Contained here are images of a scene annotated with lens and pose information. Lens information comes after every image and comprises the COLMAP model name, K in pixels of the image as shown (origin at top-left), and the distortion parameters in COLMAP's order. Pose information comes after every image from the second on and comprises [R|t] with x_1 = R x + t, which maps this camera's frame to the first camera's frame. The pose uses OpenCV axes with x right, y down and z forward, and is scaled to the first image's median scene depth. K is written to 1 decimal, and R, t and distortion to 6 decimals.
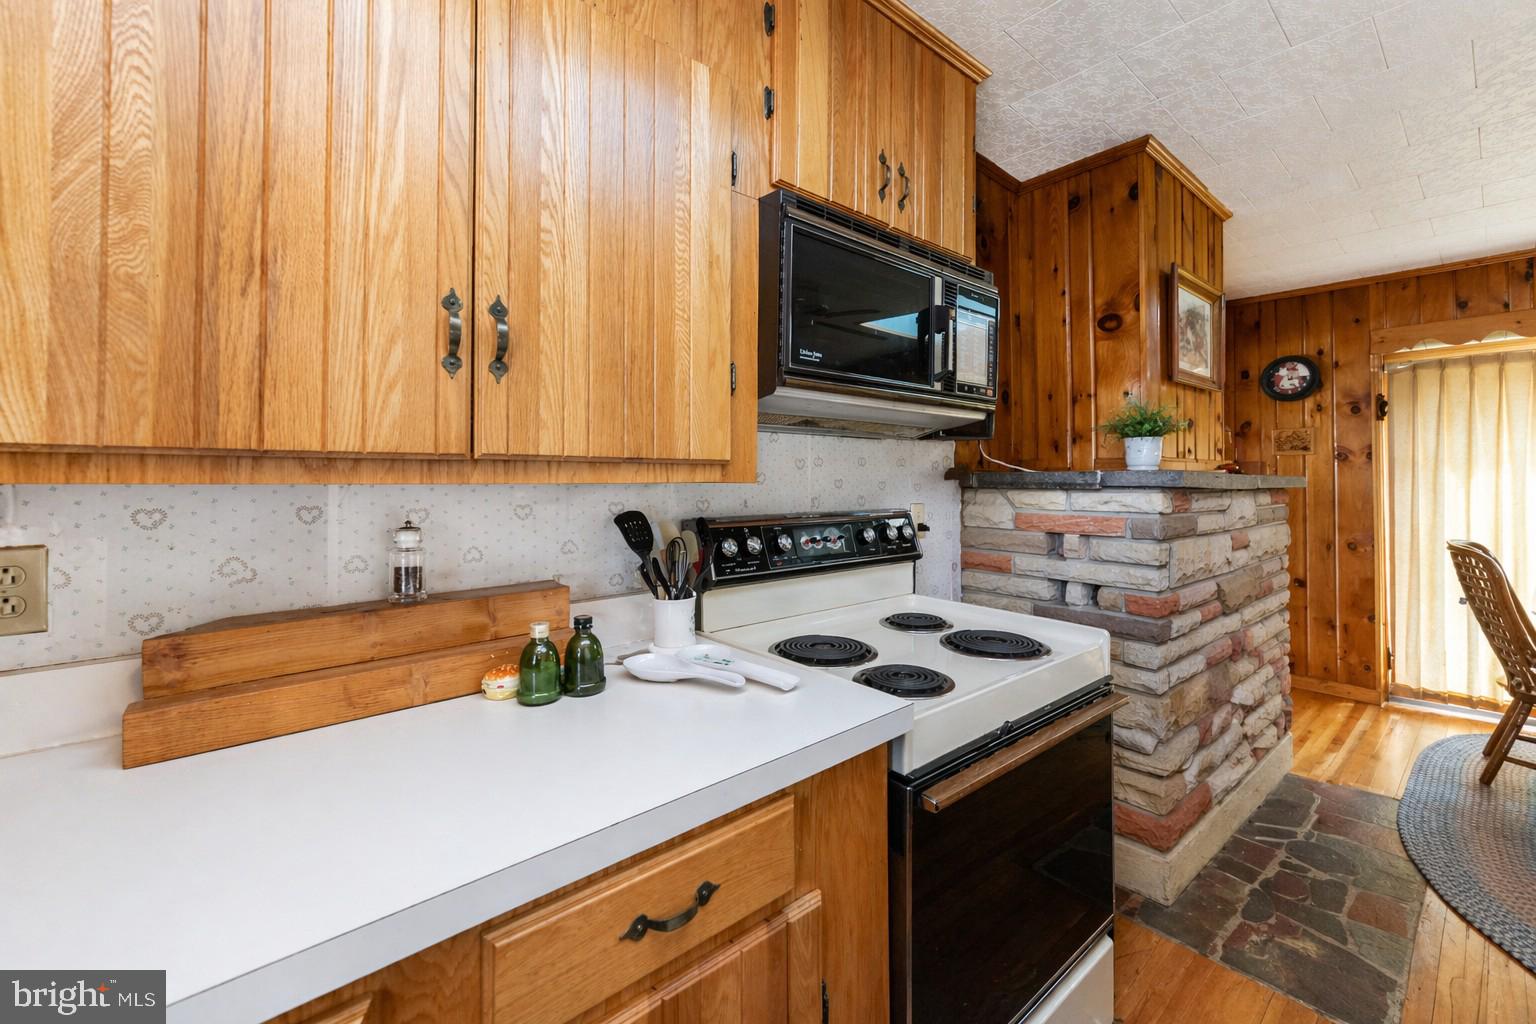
lens RADIAL K [[640.0, 0, 768.3], [0, 640.0, 459.1], [0, 0, 1]] dist [0.000541, -0.000027]
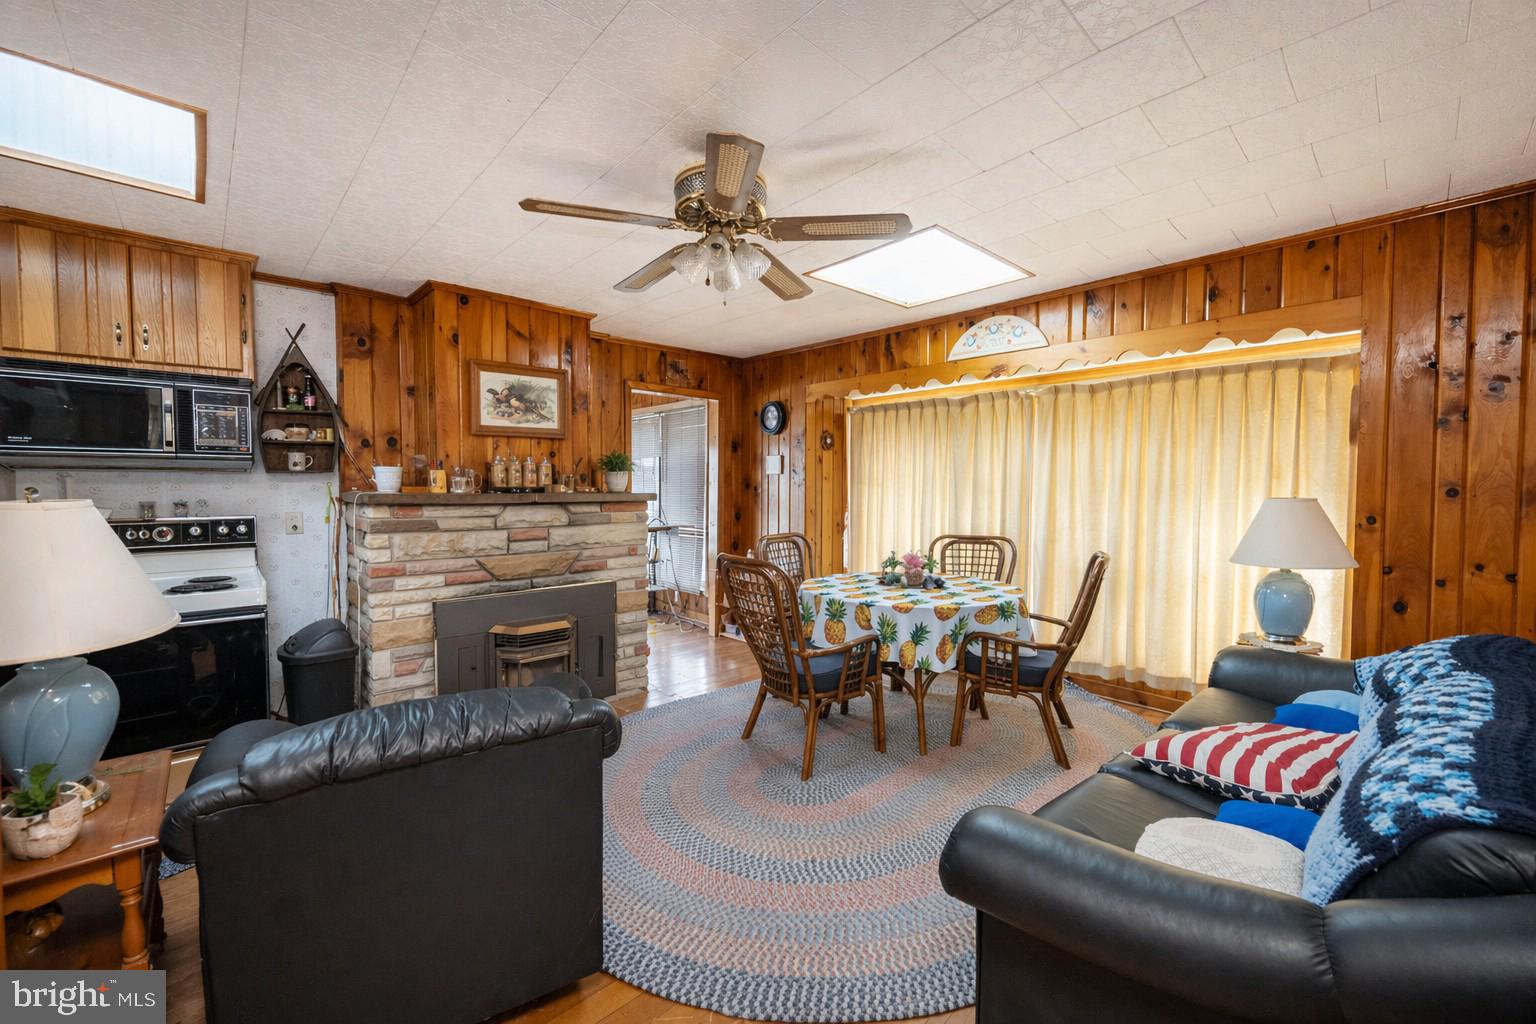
lens RADIAL K [[625.2, 0, 773.1], [0, 625.2, 500.5], [0, 0, 1]] dist [0.011611, -0.000095]
pose [[0.999550, -0.003451, 0.029792, 1.728035], [0.001771, 0.998417, 0.056218, -0.058114], [-0.029938, -0.056140, 0.997974, -0.757377]]
